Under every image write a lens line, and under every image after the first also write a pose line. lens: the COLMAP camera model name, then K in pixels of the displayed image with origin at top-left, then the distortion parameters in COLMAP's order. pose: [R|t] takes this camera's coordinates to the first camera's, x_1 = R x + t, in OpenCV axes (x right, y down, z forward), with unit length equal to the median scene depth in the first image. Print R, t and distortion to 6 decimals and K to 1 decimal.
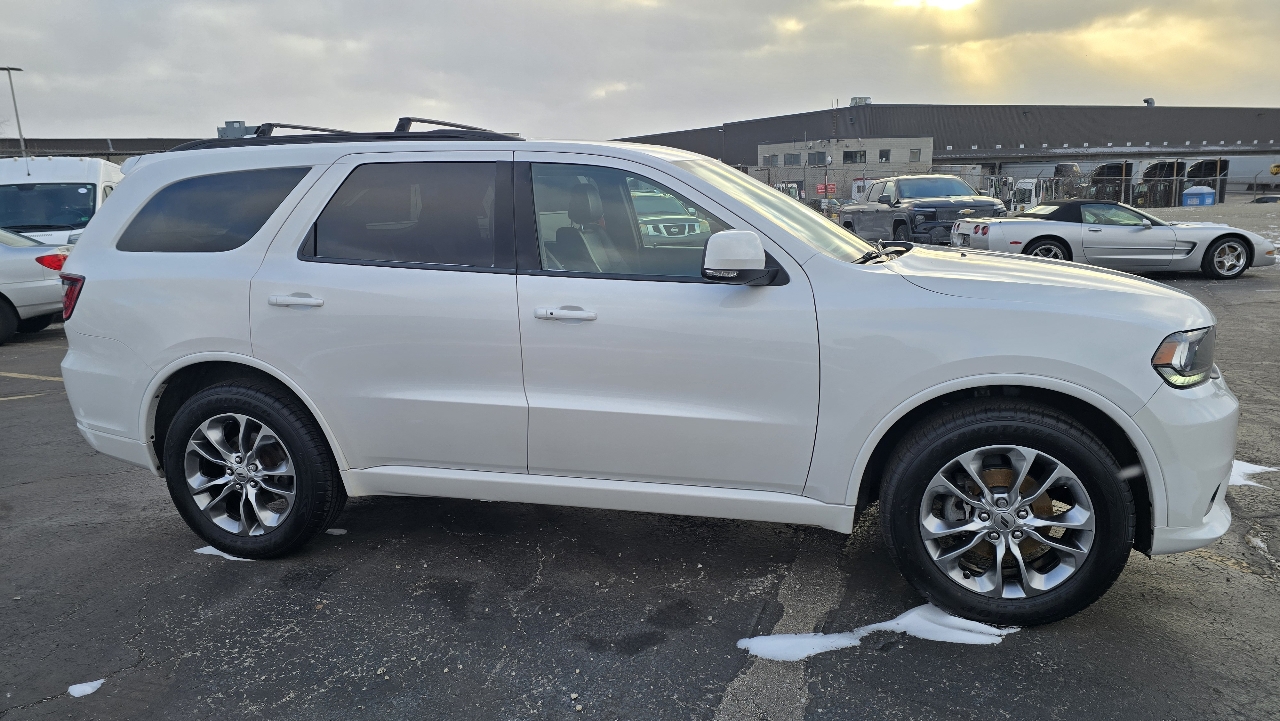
lens RADIAL K [[887.9, 0, 633.5], [0, 887.9, 353.1], [0, 0, 1]] dist [0.052292, -0.060948]
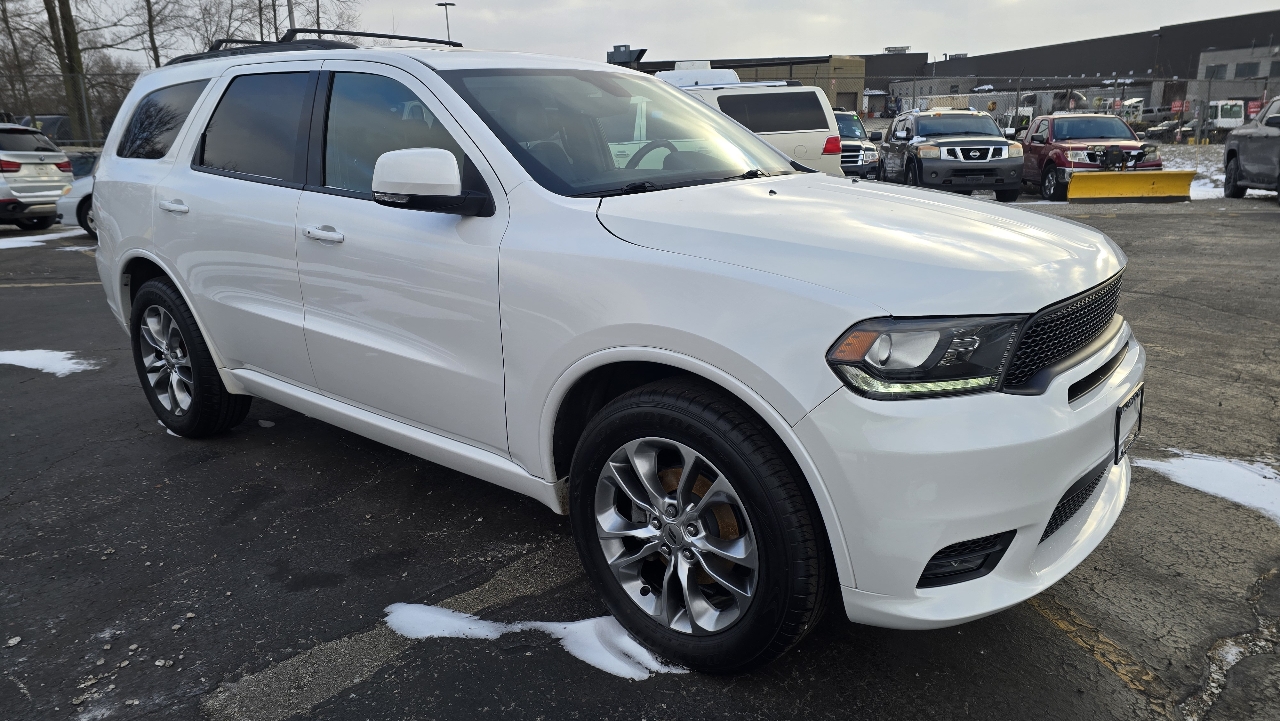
lens RADIAL K [[887.9, 0, 633.5], [0, 887.9, 353.1], [0, 0, 1]] dist [0.052292, -0.060948]
pose [[0.901299, 0.119716, -0.416328, 0.606364], [-0.083181, 0.990999, 0.104887, -0.043166], [0.425138, -0.059904, 0.903144, 0.254484]]
